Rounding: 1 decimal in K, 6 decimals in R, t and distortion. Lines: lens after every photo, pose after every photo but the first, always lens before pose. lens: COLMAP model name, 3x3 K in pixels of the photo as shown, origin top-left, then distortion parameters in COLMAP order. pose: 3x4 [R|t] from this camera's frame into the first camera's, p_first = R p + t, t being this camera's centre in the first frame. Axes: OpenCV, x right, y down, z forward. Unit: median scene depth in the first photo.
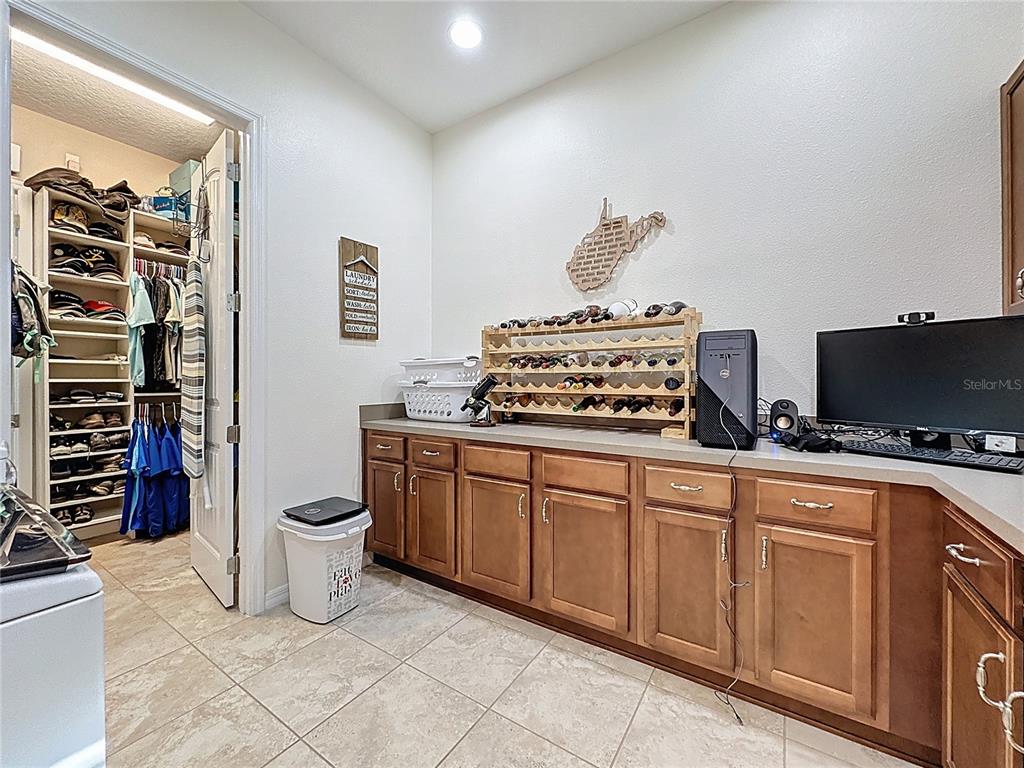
lens RADIAL K [[410.1, 0, 511.0], [0, 410.1, 382.1], [0, 0, 1]] dist [-0.003116, 0.000281]
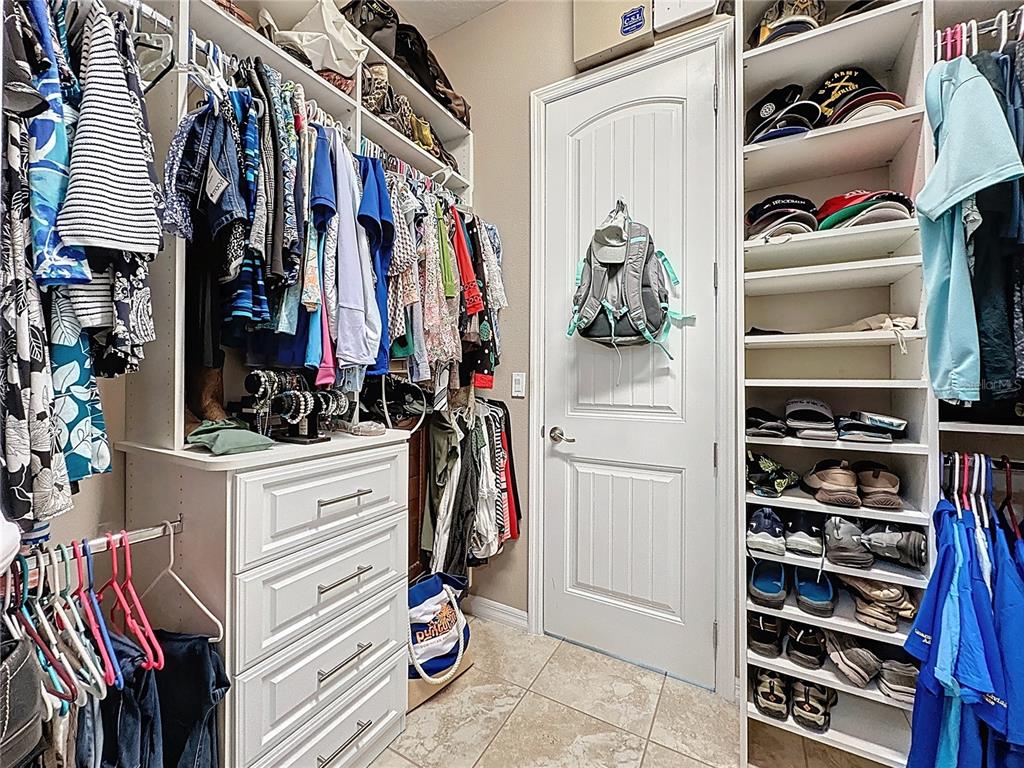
lens RADIAL K [[419.4, 0, 507.9], [0, 419.4, 371.8], [0, 0, 1]] dist [-0.000804, -0.000159]
pose [[0.066080, -0.021715, -0.997578, -0.635493], [-0.017561, 0.999583, -0.022922, -0.000456], [0.997660, 0.019033, 0.065671, 0.659366]]
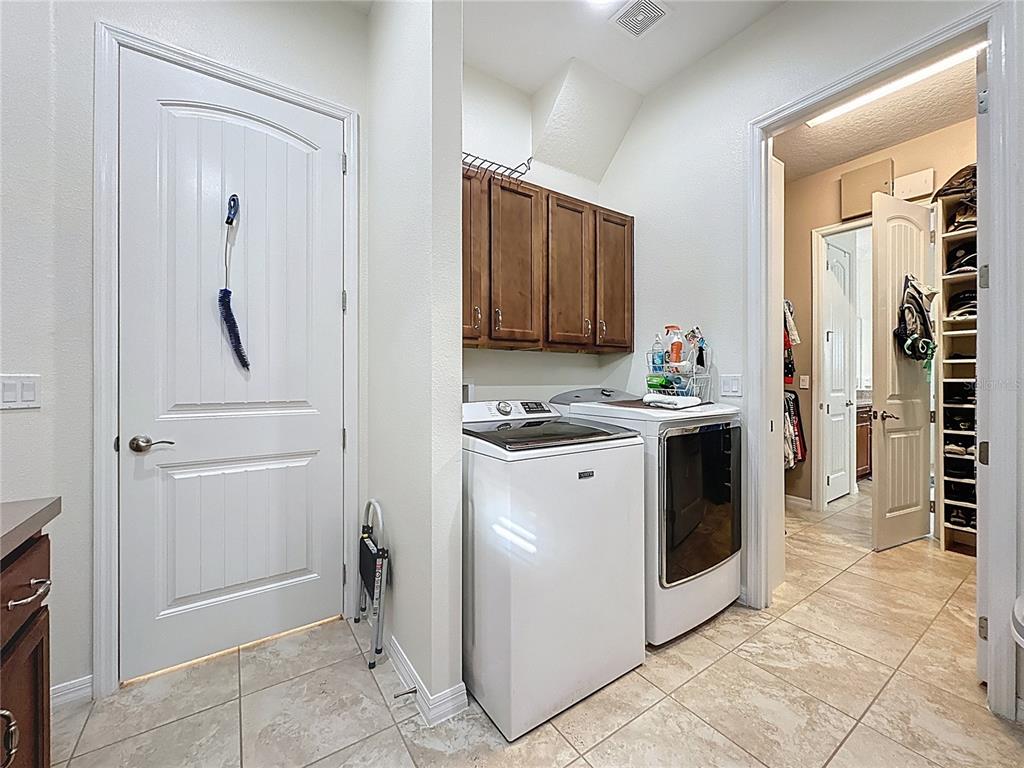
lens RADIAL K [[410.1, 0, 511.0], [0, 410.1, 382.1], [0, 0, 1]] dist [-0.003116, 0.000281]
pose [[-0.383385, 0.007219, -0.923560, 0.246711], [-0.005386, 0.999935, 0.010052, -0.003501], [0.923573, 0.008828, -0.383322, 0.355270]]
